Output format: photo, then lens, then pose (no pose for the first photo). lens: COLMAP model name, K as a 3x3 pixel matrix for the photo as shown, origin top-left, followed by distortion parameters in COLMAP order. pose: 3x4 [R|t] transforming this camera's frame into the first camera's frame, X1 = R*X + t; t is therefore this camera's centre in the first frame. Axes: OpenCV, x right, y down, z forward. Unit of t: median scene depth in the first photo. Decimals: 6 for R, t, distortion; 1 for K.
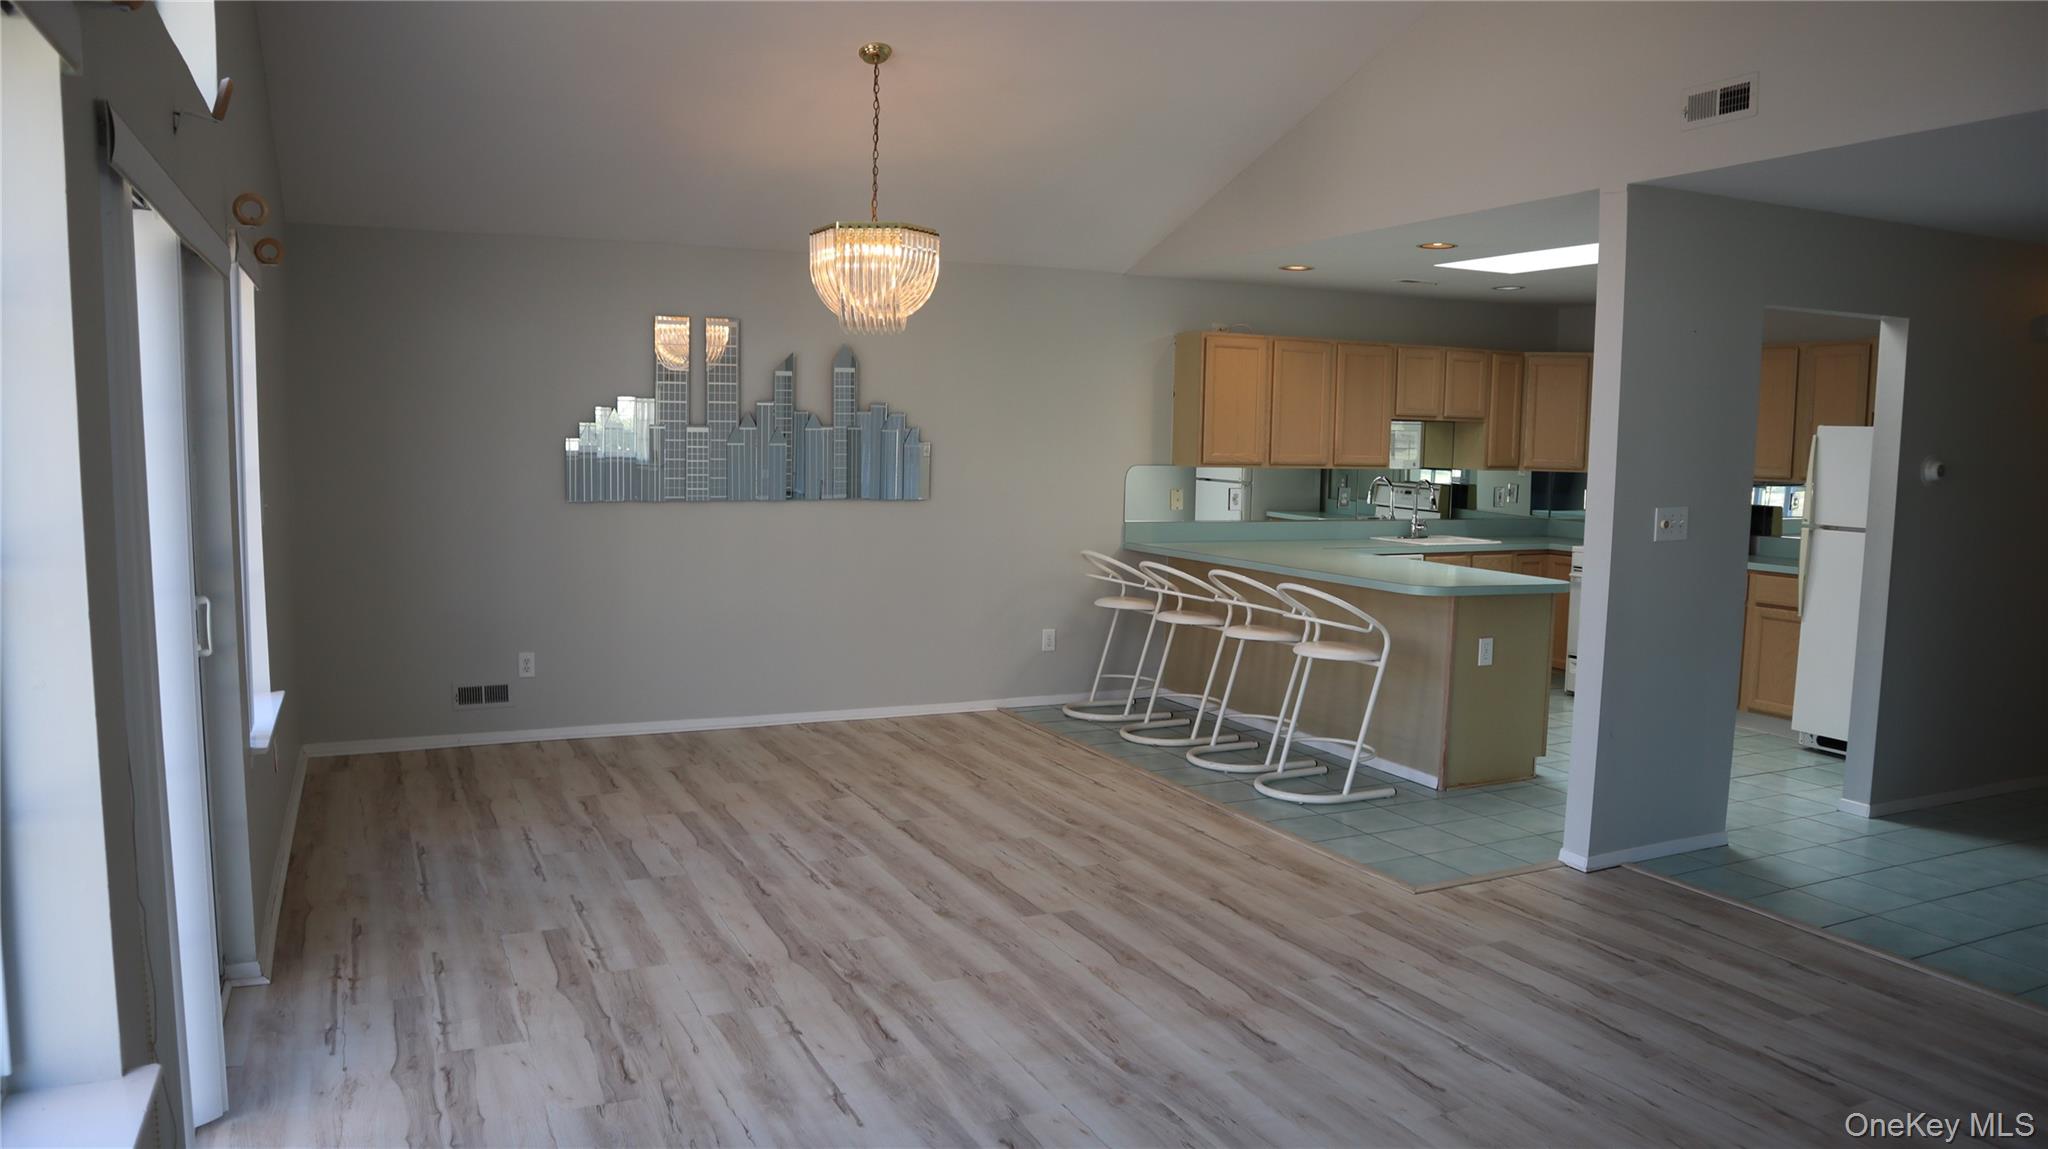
lens RADIAL K [[1412.8, 0, 1028.4], [0, 1412.8, 583.6], [0, 0, 1]] dist [-0.133265, 0.090726]
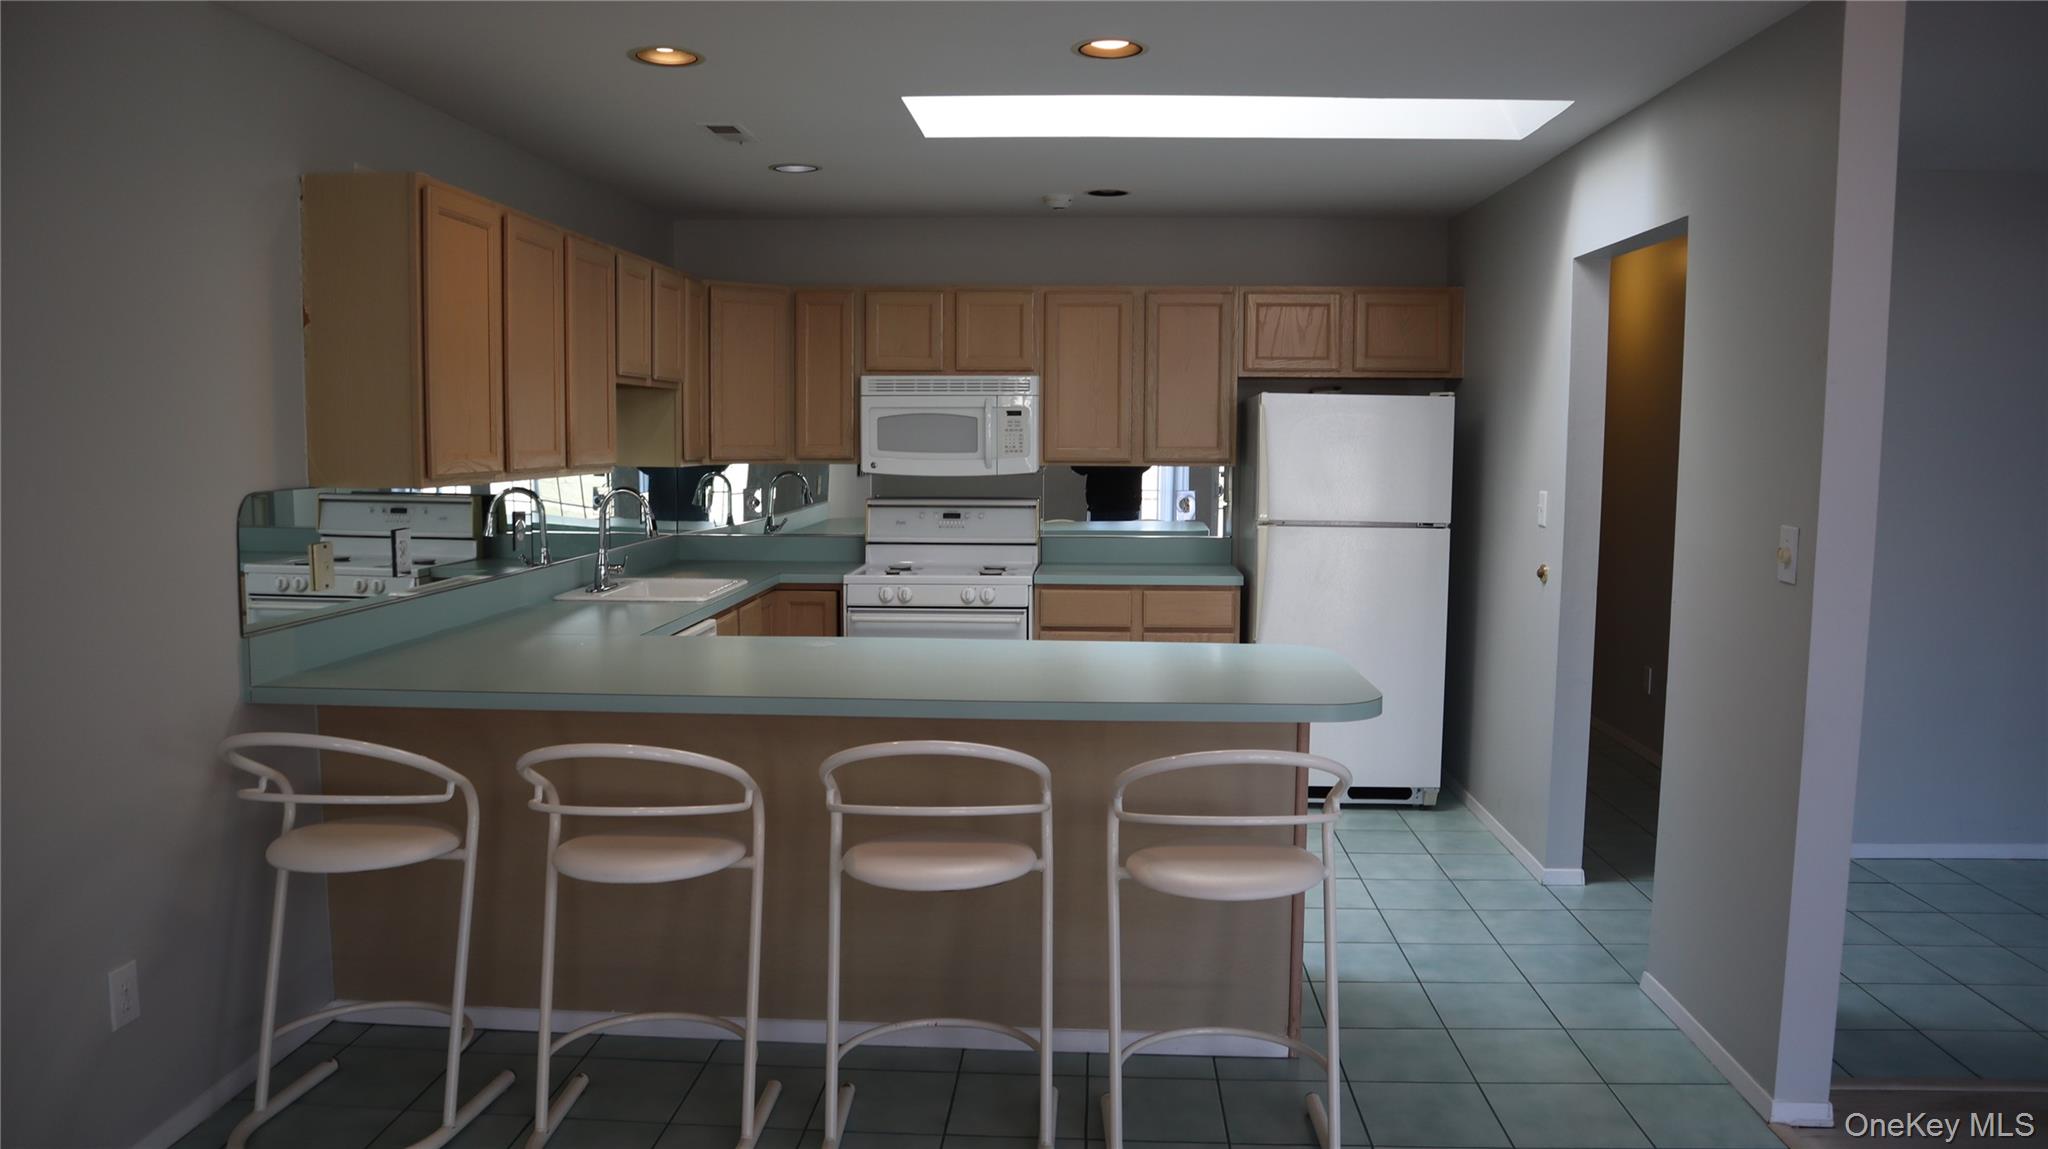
lens RADIAL K [[1412.8, 0, 1028.4], [0, 1412.8, 583.6], [0, 0, 1]] dist [-0.133265, 0.090726]
pose [[0.475208, -0.105859, 0.873482, -0.162605], [0.093693, 0.993180, 0.069393, -0.064934], [-0.874871, 0.048863, 0.481886, 0.628662]]
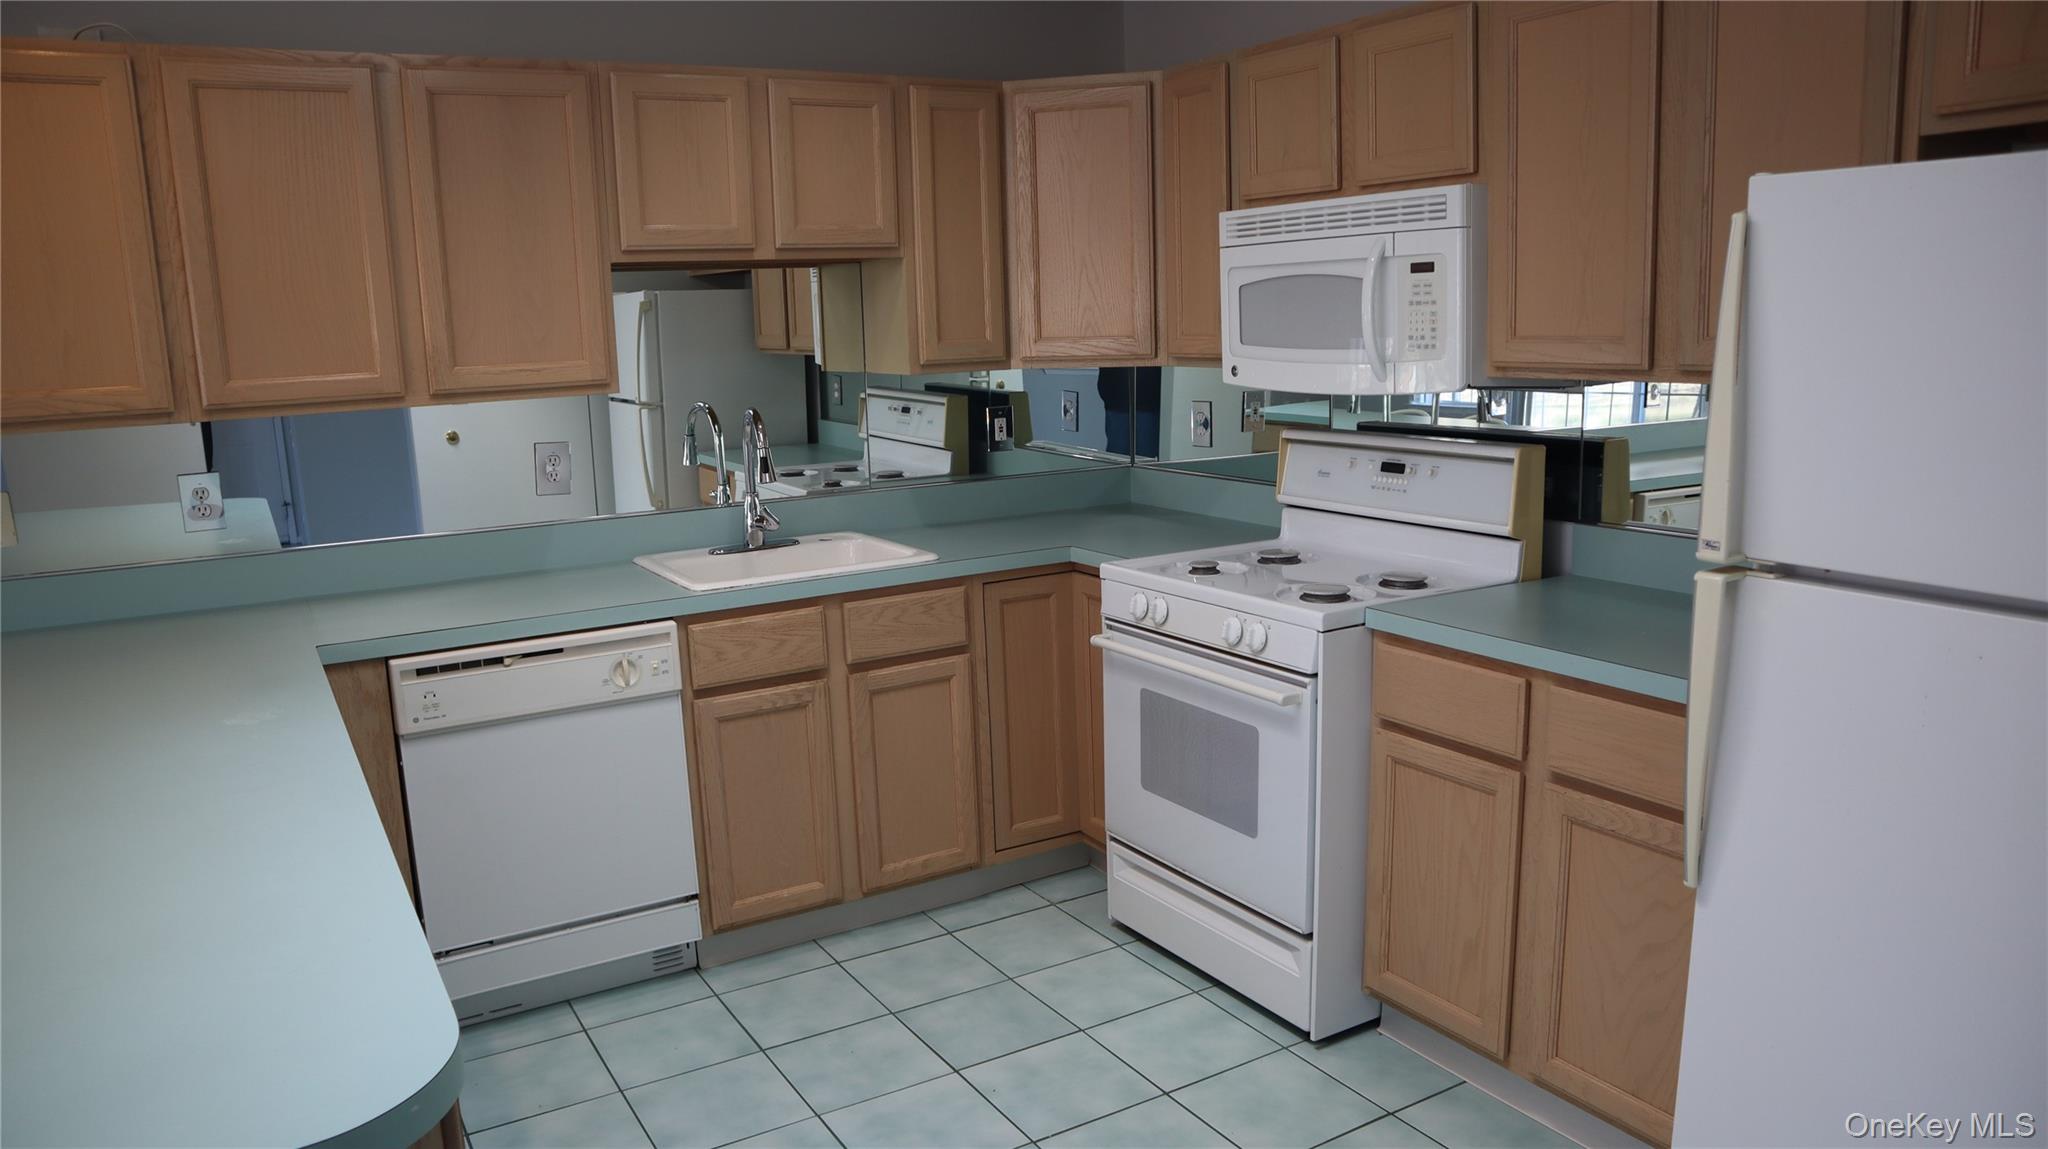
lens RADIAL K [[1412.8, 0, 1028.4], [0, 1412.8, 583.6], [0, 0, 1]] dist [-0.133265, 0.090726]
pose [[0.994368, -0.064252, 0.084290, 0.356439], [0.057137, 0.994804, 0.084260, -0.058894], [-0.089266, -0.078969, 0.992872, 0.641326]]
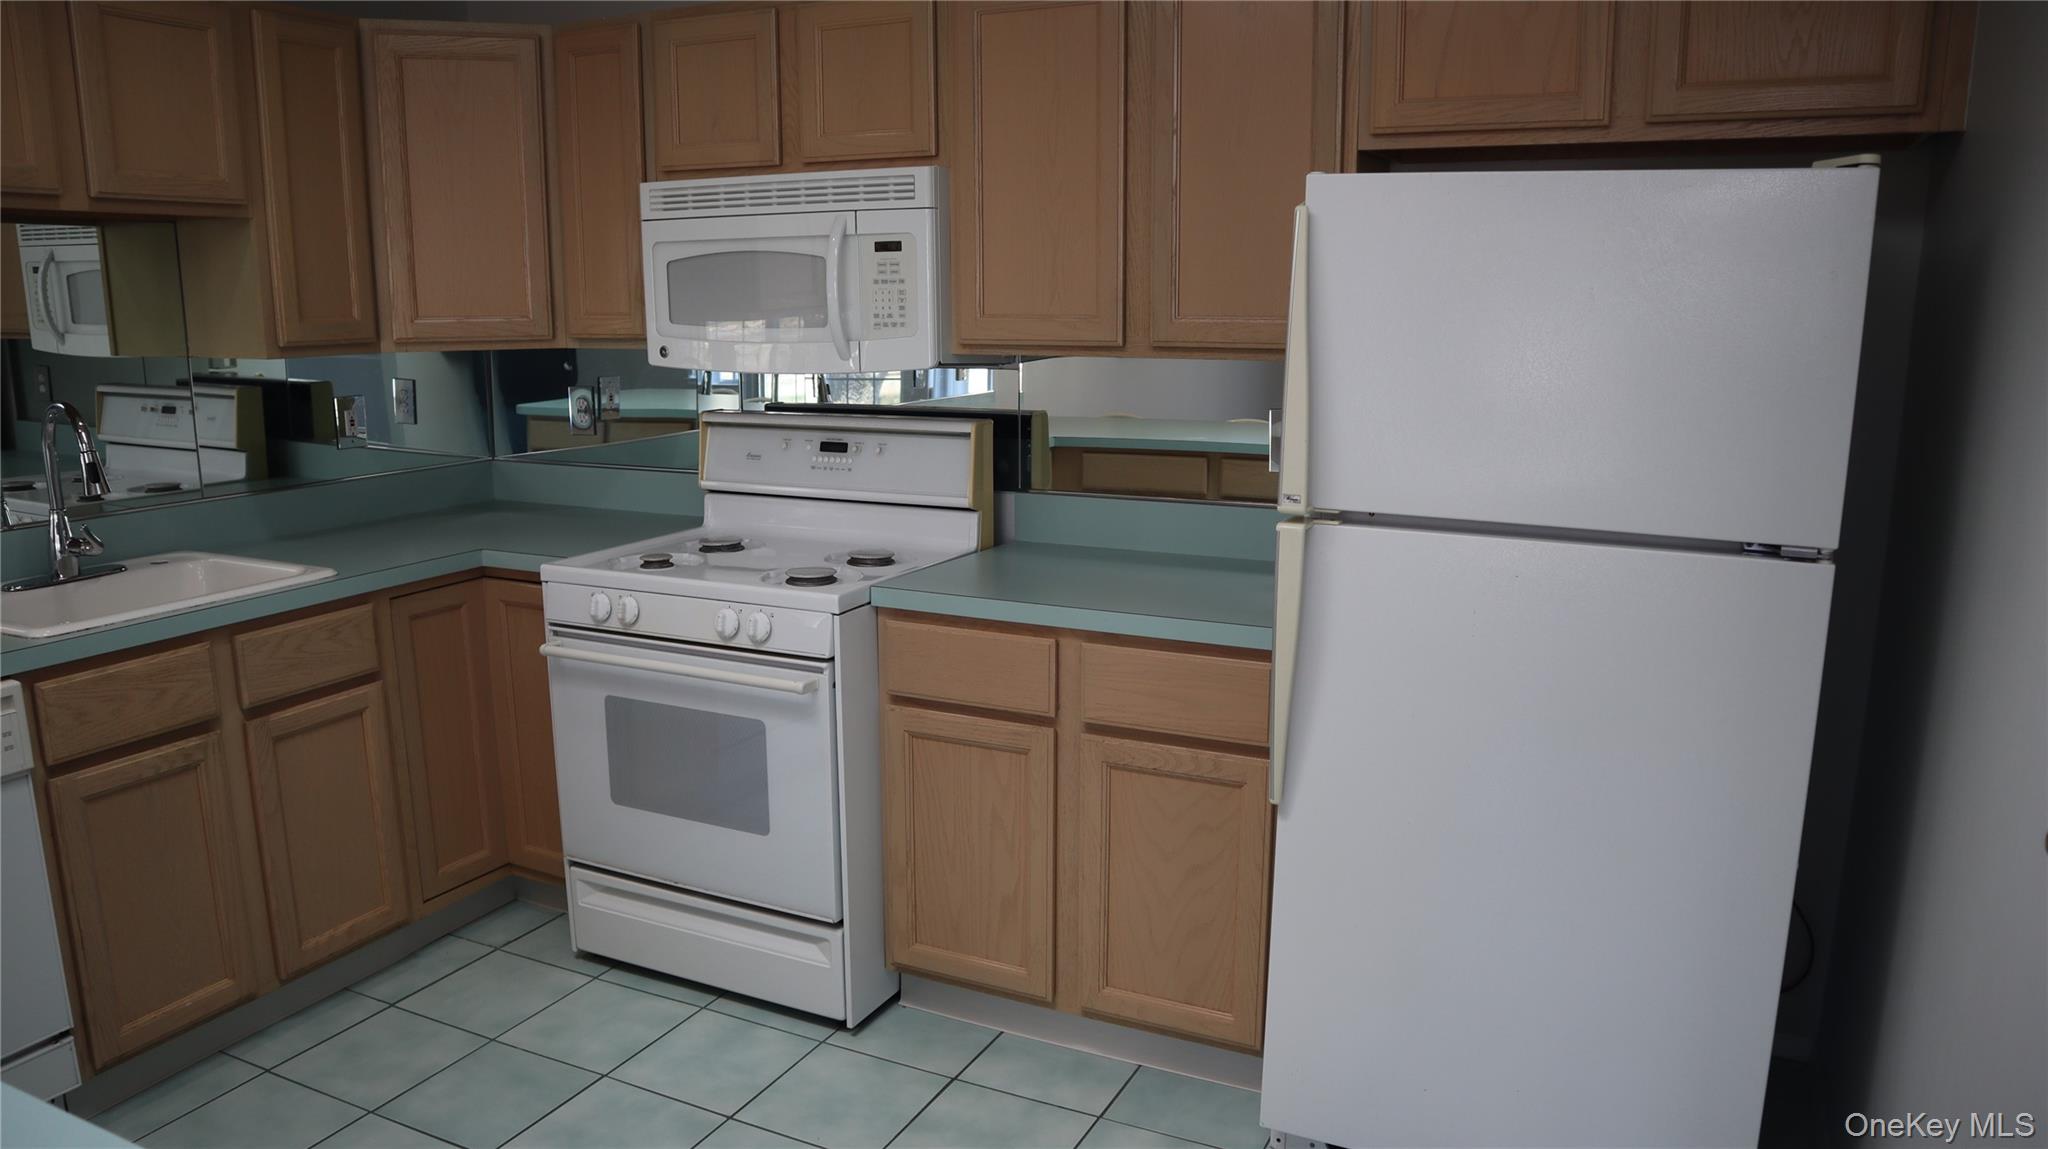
lens RADIAL K [[1412.8, 0, 1028.4], [0, 1412.8, 583.6], [0, 0, 1]] dist [-0.133265, 0.090726]
pose [[0.782403, -0.142626, 0.606221, 0.289227], [0.078006, 0.988200, 0.131819, -0.062364], [-0.617868, -0.055847, 0.784296, 0.680414]]
